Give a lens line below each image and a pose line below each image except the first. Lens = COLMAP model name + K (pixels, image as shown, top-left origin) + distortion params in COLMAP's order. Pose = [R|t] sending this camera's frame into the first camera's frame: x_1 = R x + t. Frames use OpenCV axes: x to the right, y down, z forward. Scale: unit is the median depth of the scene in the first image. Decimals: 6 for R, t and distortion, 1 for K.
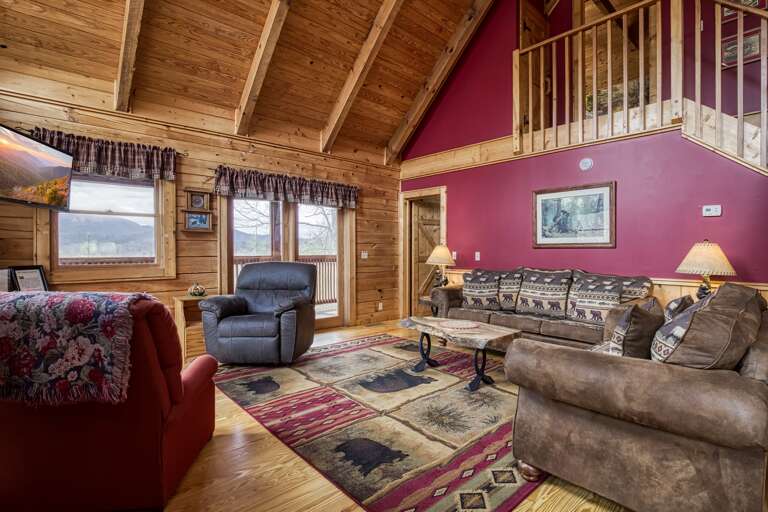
lens RADIAL K [[367.2, 0, 419.2], [0, 367.2, 248.4], [0, 0, 1]] dist [-0.024421, 0.002629]
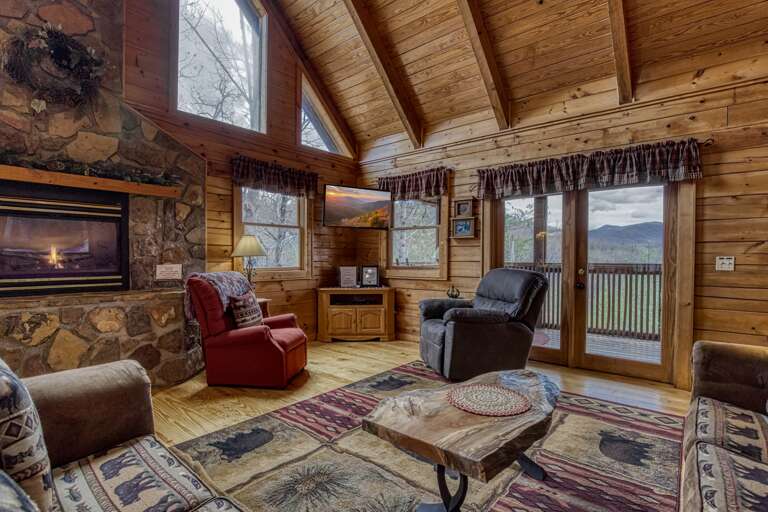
lens RADIAL K [[393.3, 0, 376.8], [0, 393.3, 262.4], [0, 0, 1]] dist [-0.038792, -0.000263]
pose [[0.057281, 0.007925, -0.998327, 0.639575], [0.003731, 0.999960, 0.008152, 0.018042], [0.998351, -0.004192, 0.057250, 0.841487]]
